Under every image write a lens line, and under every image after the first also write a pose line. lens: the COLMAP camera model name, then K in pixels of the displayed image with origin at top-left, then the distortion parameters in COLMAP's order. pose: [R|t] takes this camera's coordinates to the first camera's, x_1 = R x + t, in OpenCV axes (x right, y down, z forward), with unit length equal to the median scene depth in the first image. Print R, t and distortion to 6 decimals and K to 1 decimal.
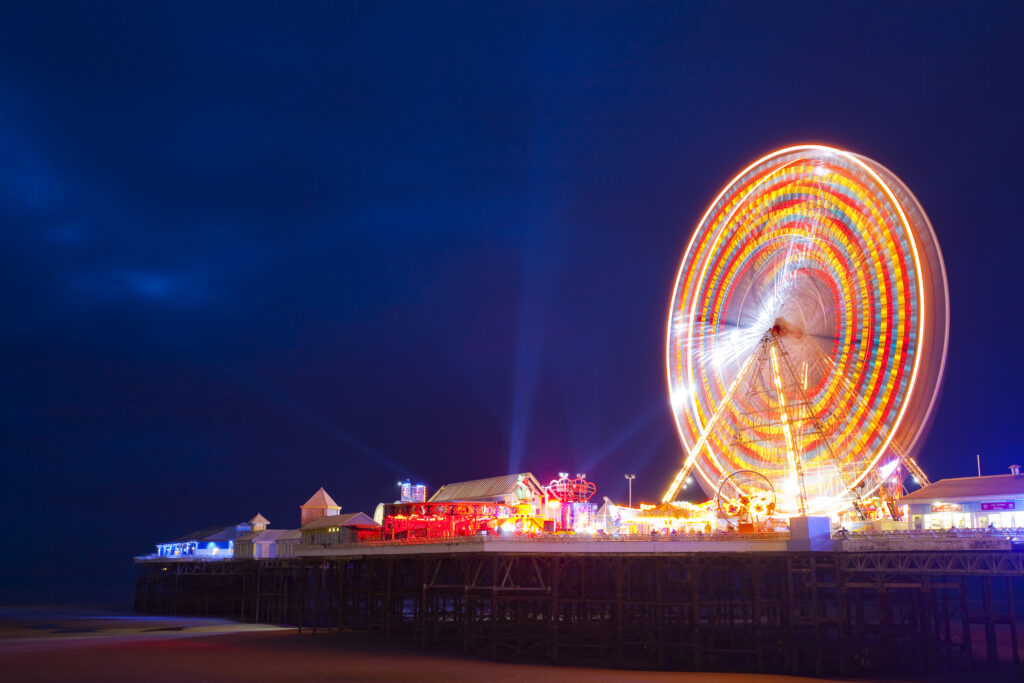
lens RADIAL K [[1174.8, 0, 512.0], [0, 1174.8, 341.5], [0, 0, 1]] dist [-0.003775, -0.003966]
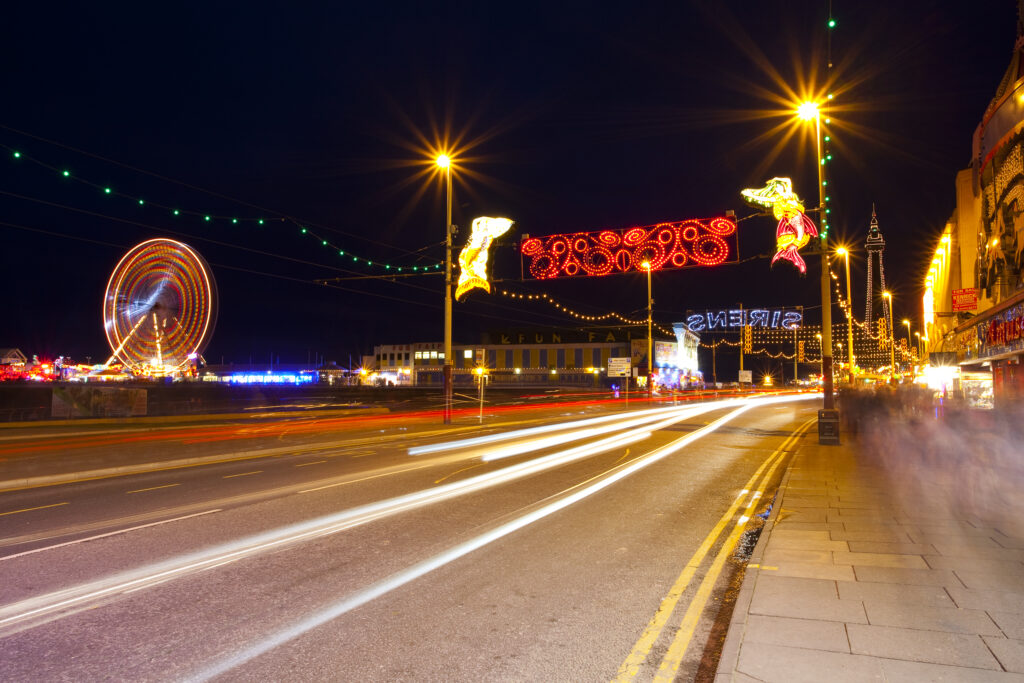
lens RADIAL K [[836.8, 0, 510.1], [0, 836.8, 302.5], [0, 0, 1]] dist [0.014879, 0.005412]
pose [[0.782129, 0.063730, 0.619849, -0.340842], [-0.114612, 0.992498, 0.042574, -0.197162], [-0.612485, -0.104341, 0.783565, -1.029133]]
